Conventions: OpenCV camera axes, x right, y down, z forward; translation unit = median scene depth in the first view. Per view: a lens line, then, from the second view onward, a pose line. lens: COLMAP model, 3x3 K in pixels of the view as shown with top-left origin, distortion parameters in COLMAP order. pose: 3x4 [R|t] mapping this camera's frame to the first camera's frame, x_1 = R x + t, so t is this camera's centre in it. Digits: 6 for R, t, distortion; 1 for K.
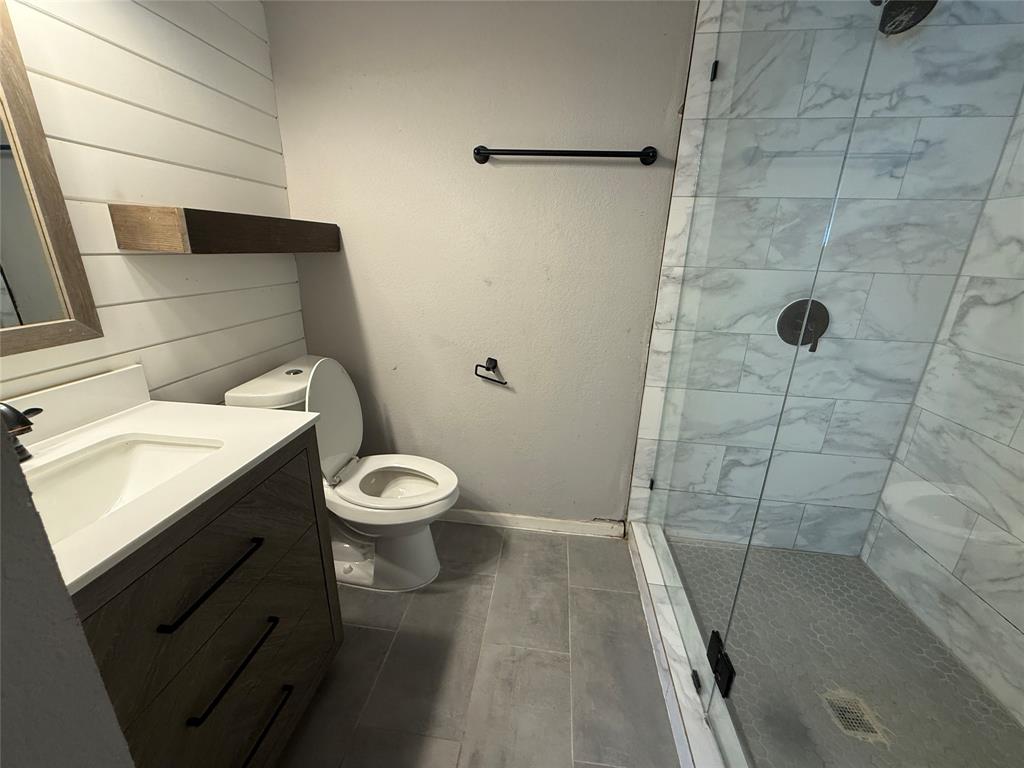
lens RADIAL K [[409.0, 0, 511.2], [0, 409.0, 385.9], [0, 0, 1]] dist [-0.001181, 0.000081]
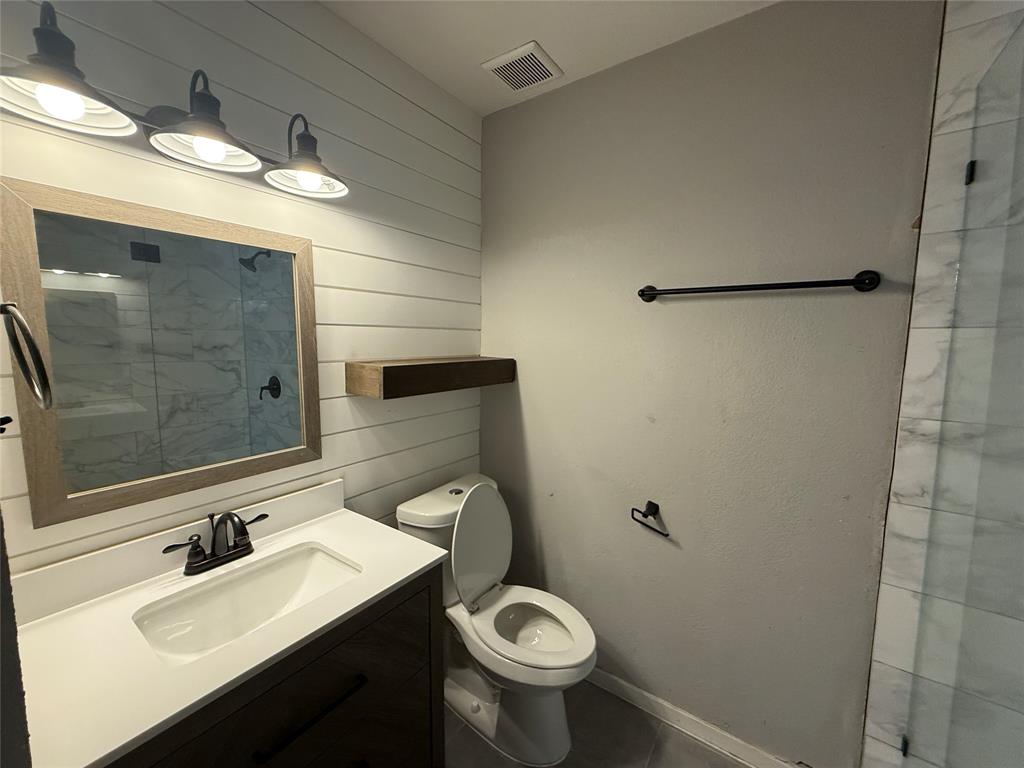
lens RADIAL K [[409.0, 0, 511.7], [0, 409.0, 385.1], [0, 0, 1]] dist [-0.001181, 0.000081]
pose [[0.877948, 0.030025, -0.477813, 0.113034], [-0.135838, 0.972638, -0.188474, -0.121430], [0.459080, 0.230376, 0.858005, 0.057380]]
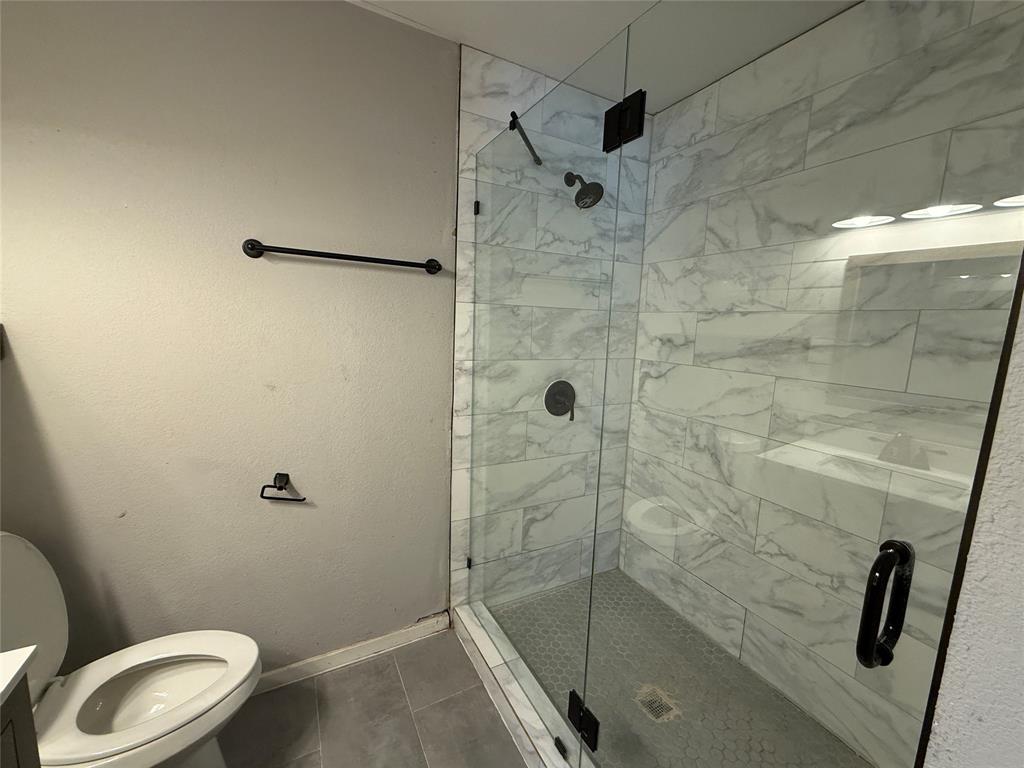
lens RADIAL K [[409.0, 0, 509.7], [0, 409.0, 384.4], [0, 0, 1]] dist [-0.001181, 0.000081]
pose [[0.817974, -0.083630, 0.569143, -0.144619], [0.168703, 0.980748, -0.098349, -0.097733], [-0.549961, 0.176464, 0.816335, 0.030526]]
